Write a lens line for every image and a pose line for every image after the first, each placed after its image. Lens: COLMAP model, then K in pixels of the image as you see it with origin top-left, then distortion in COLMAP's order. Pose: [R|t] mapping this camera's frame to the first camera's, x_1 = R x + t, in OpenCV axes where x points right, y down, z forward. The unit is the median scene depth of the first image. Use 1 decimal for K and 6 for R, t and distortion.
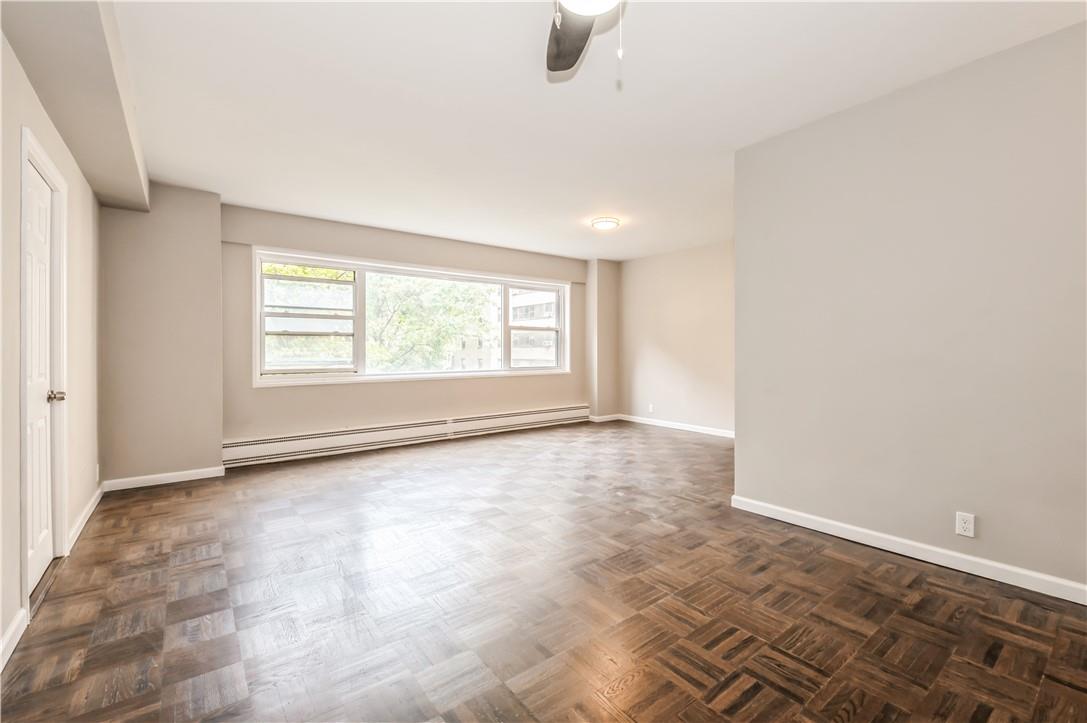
lens RADIAL K [[473.8, 0, 555.7], [0, 473.8, 337.7], [0, 0, 1]] dist [0.021341, -0.012063]
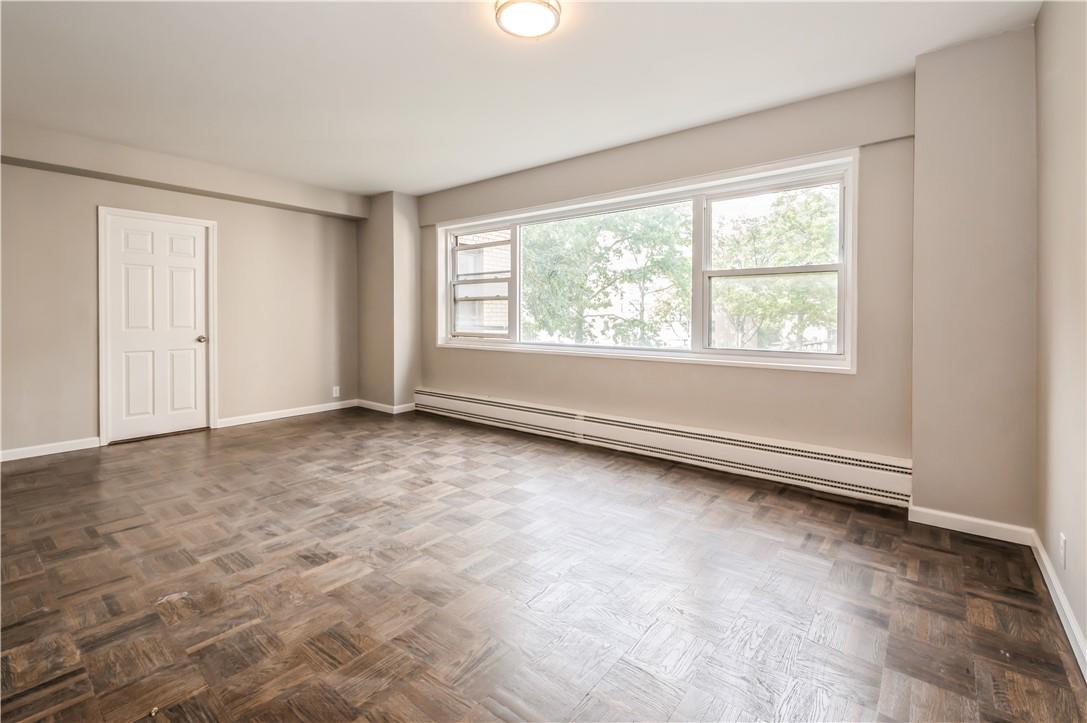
lens RADIAL K [[480.1, 0, 549.0], [0, 480.1, 317.4], [0, 0, 1]] dist [0.000120, -0.000157]
pose [[0.223550, 0.009294, -0.974648, 0.494852], [0.025096, 0.999568, 0.015288, 0.019110], [0.974369, -0.027877, 0.223220, 0.873725]]
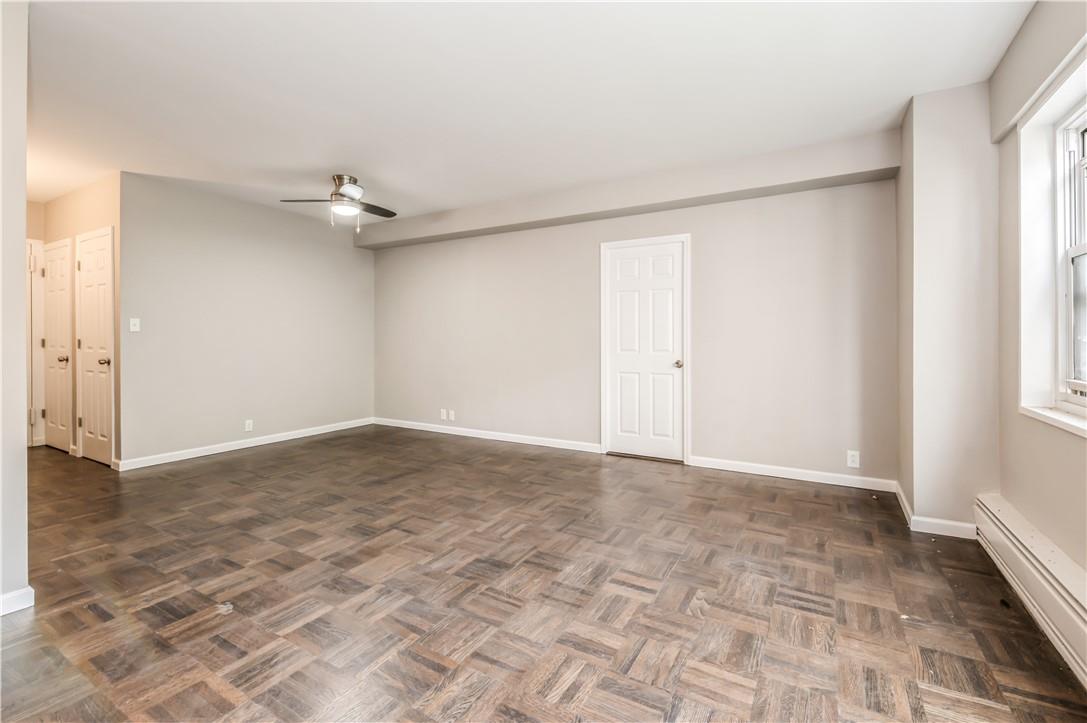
lens RADIAL K [[473.8, 0, 555.7], [0, 473.8, 337.7], [0, 0, 1]] dist [0.021341, -0.012063]
pose [[-0.929111, 0.004902, -0.369770, -0.012083], [0.015648, 0.999538, -0.026068, 0.029230], [0.369471, -0.030006, -0.928758, 1.118351]]
